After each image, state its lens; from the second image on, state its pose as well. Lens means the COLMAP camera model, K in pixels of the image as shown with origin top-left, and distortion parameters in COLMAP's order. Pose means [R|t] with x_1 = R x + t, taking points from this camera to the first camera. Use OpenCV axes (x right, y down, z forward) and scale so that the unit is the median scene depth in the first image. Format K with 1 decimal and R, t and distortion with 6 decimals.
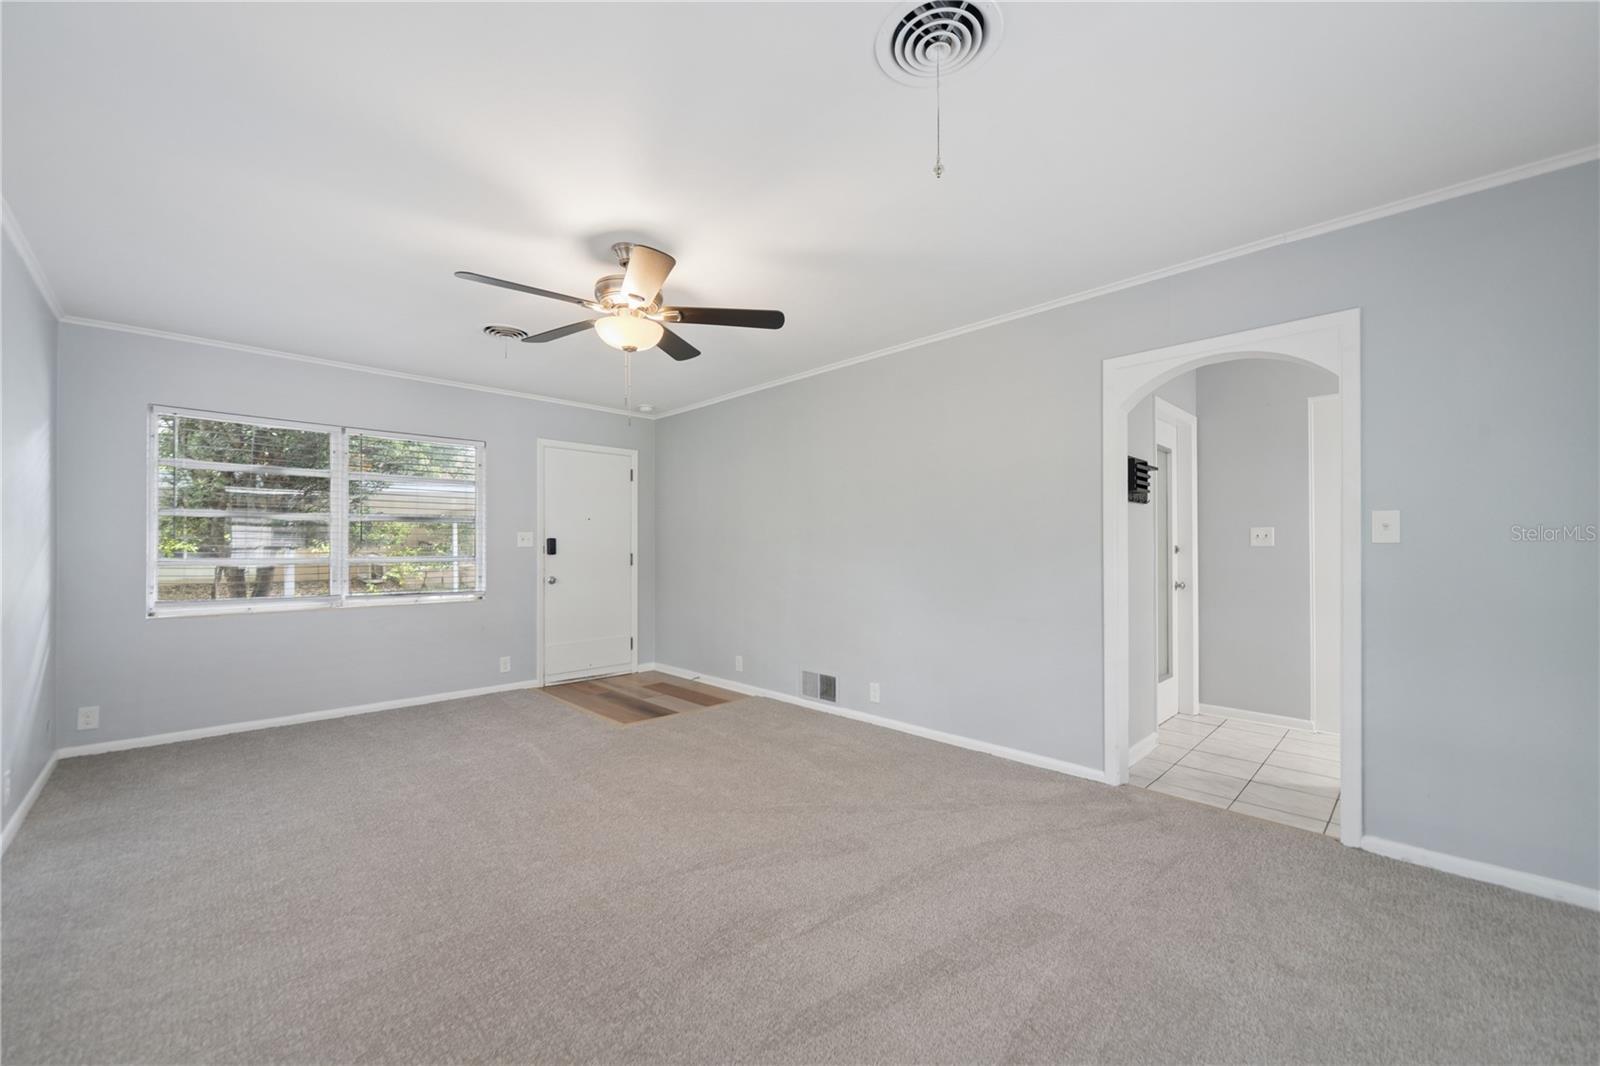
lens RADIAL K [[625.3, 0, 804.6], [0, 625.3, 540.4], [0, 0, 1]] dist [-0.001358, -0.000332]
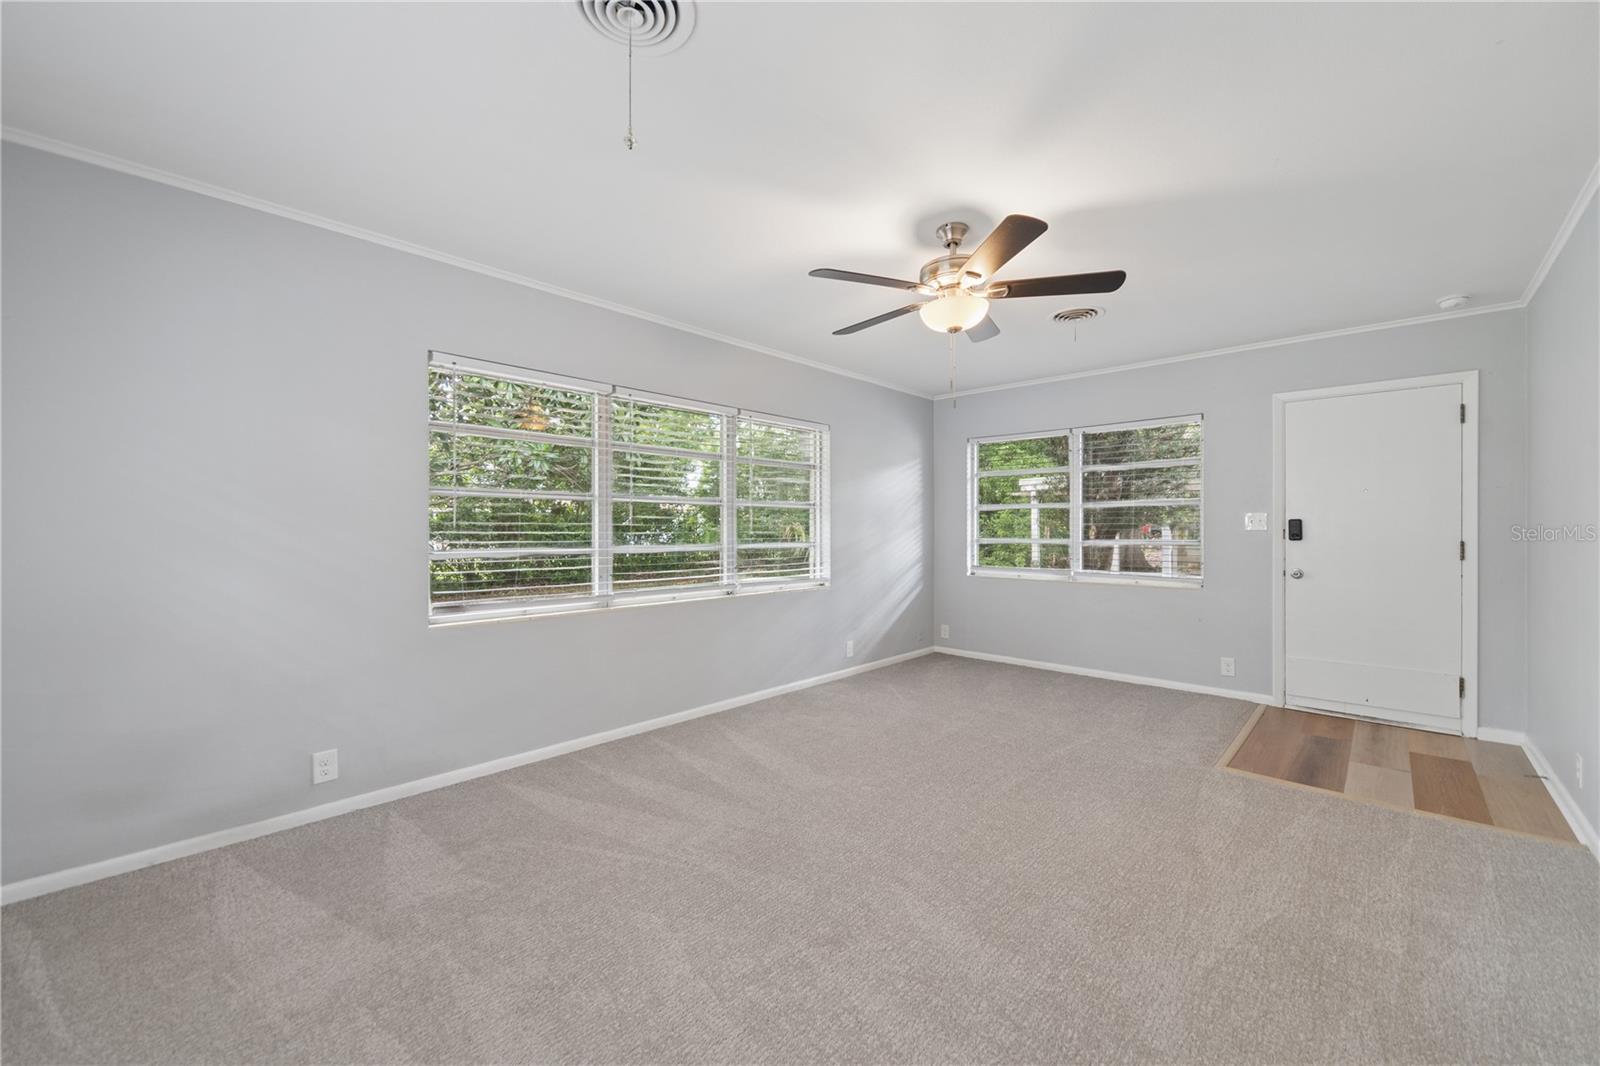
lens RADIAL K [[625.3, 0, 793.9], [0, 625.3, 533.1], [0, 0, 1]] dist [-0.001358, -0.000332]
pose [[0.029337, 0.006258, -0.999550, 0.374339], [0.010761, 0.999920, 0.006576, 0.002056], [0.999512, -0.010949, 0.029267, 0.387920]]
